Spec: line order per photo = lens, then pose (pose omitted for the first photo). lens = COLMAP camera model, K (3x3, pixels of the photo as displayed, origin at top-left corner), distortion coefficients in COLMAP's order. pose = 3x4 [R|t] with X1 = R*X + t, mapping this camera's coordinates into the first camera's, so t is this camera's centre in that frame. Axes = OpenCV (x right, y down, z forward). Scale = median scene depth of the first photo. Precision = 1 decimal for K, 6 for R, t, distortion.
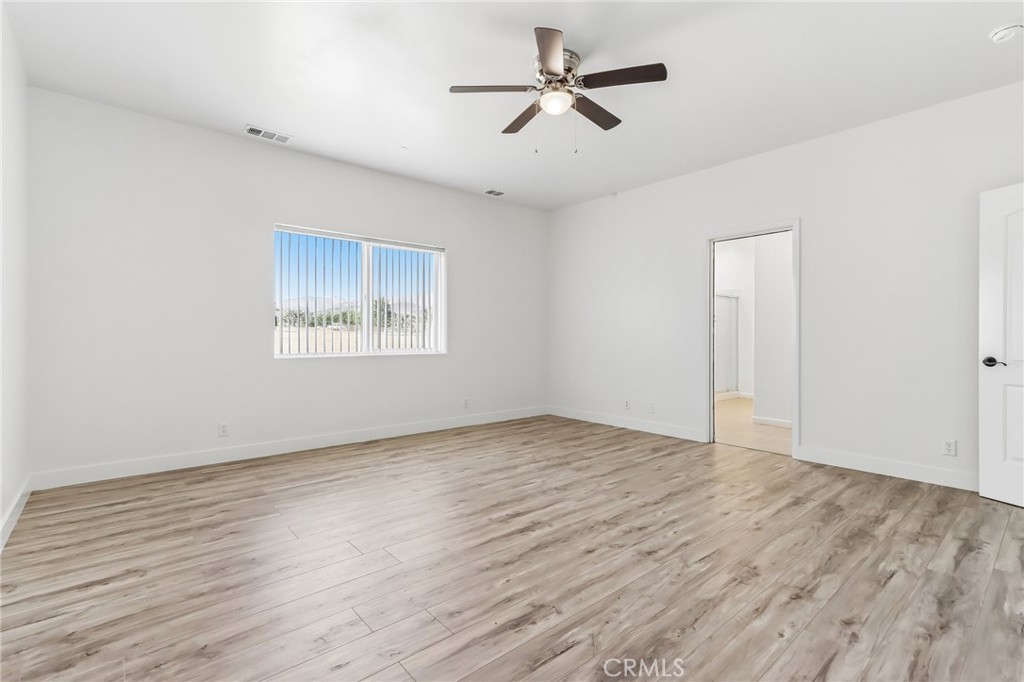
lens RADIAL K [[469.4, 0, 509.3], [0, 469.4, 336.2], [0, 0, 1]] dist [0.004683, 0.000155]
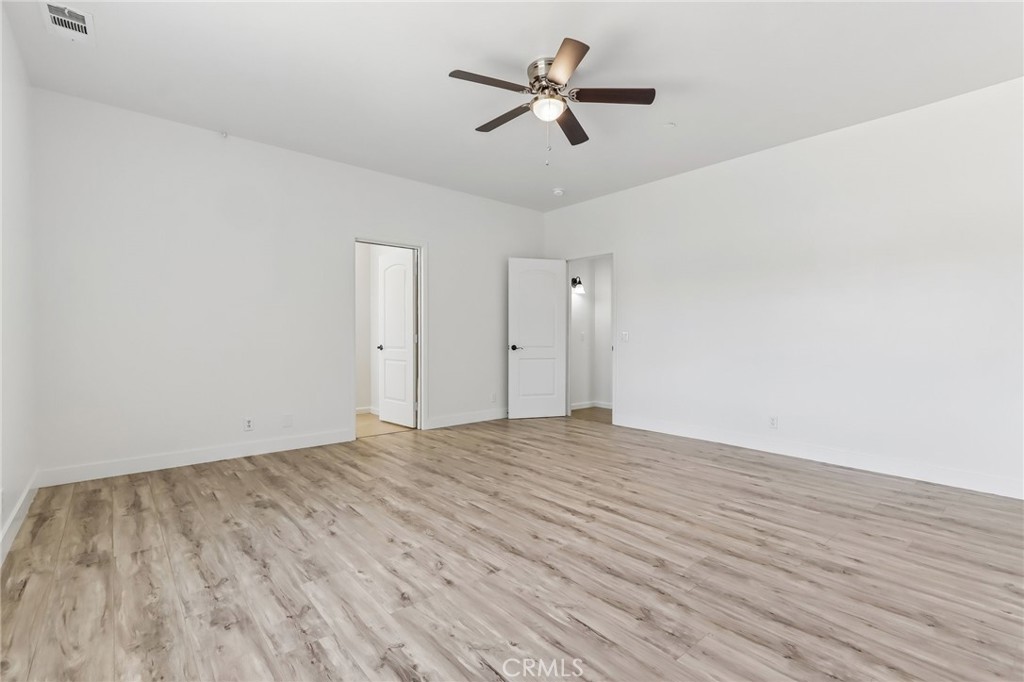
lens RADIAL K [[469.4, 0, 513.2], [0, 469.4, 337.3], [0, 0, 1]] dist [0.004683, 0.000155]
pose [[-0.007408, -0.007551, 0.999944, -0.972511], [-0.000741, 0.999971, 0.007545, -0.001781], [-0.999972, -0.000686, -0.007414, 1.116079]]
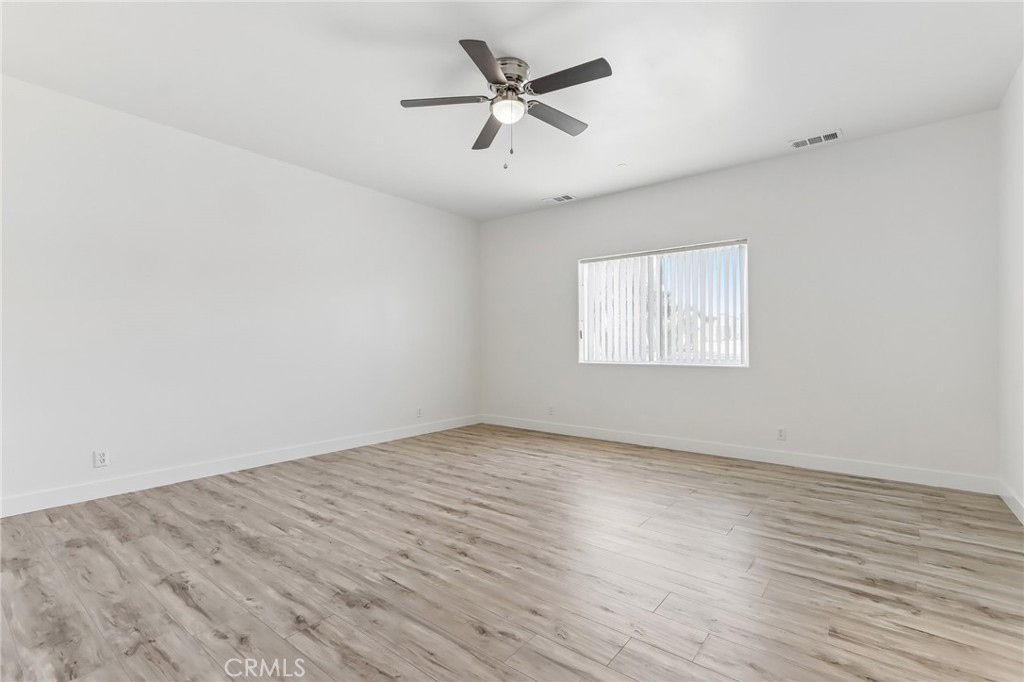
lens RADIAL K [[469.4, 0, 514.2], [0, 469.4, 341.1], [0, 0, 1]] dist [0.004683, 0.000155]
pose [[0.199334, -0.009860, -0.979882, 1.107663], [-0.000800, 0.999947, -0.010224, 0.001795], [0.979931, 0.002822, 0.199315, 0.837642]]
